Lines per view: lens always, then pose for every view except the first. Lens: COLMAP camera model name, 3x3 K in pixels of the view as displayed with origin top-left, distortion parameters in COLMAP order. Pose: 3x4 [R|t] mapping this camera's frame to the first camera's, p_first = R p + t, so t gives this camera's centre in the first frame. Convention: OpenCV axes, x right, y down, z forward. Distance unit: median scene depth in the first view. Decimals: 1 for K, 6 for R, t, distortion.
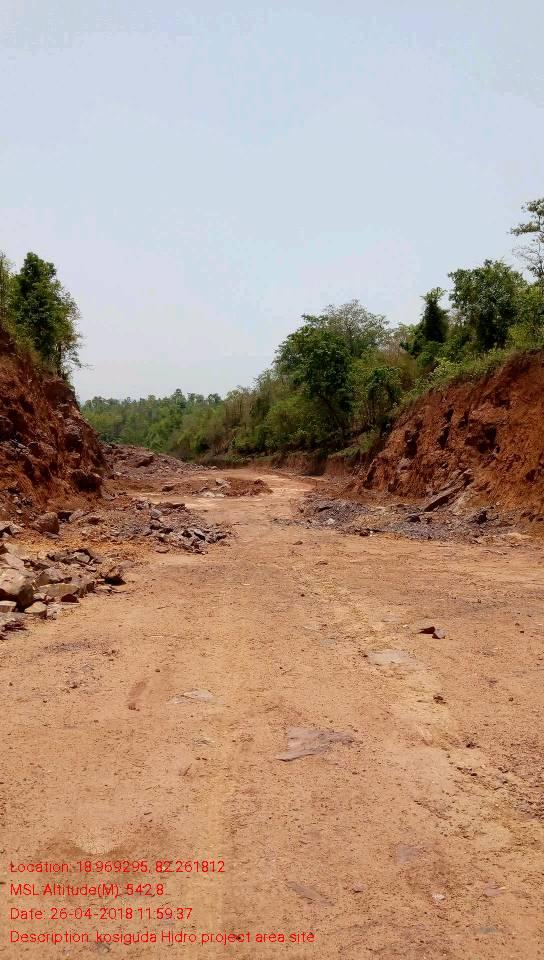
lens RADIAL K [[778.9, 0, 272.0], [0, 778.9, 480.0], [0, 0, 1]] dist [0.105495, -0.000158]
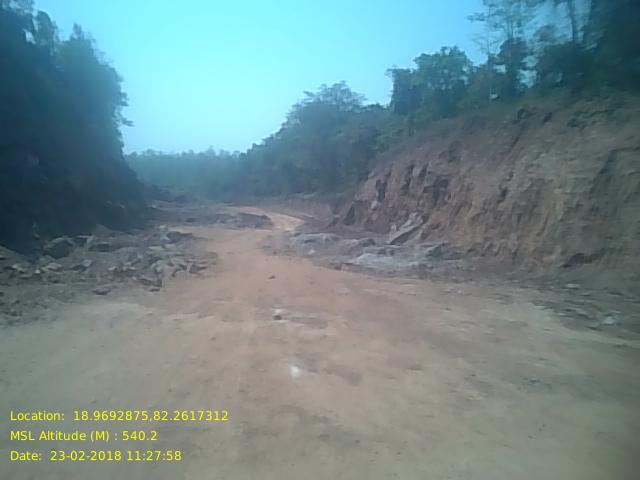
lens RADIAL K [[560.8, 0, 320.0], [0, 560.8, 240.0], [0, 0, 1]] dist [0.121733, -0.282464]
pose [[0.997064, 0.026770, 0.071748, 0.015899], [-0.029771, 0.998712, 0.041096, -0.000207], [-0.070555, -0.043112, 0.996576, 0.093004]]
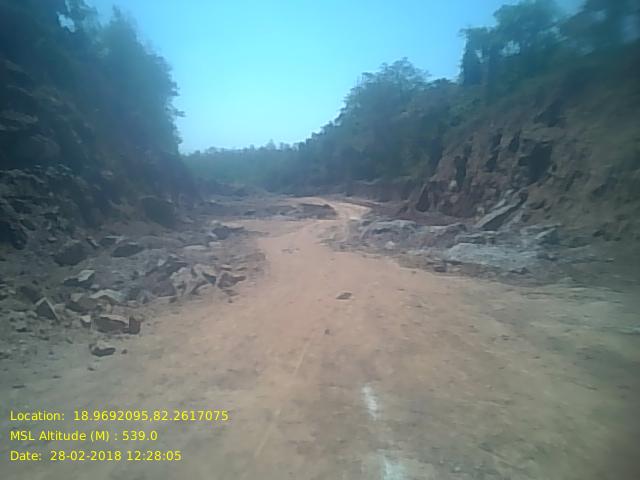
lens RADIAL K [[560.8, 0, 320.0], [0, 560.8, 240.0], [0, 0, 1]] dist [0.121733, -0.282464]
pose [[0.999030, -0.016339, -0.040896, 0.012416], [0.018759, 0.998053, 0.059489, 0.004198], [0.039845, -0.060198, 0.997391, 0.205276]]
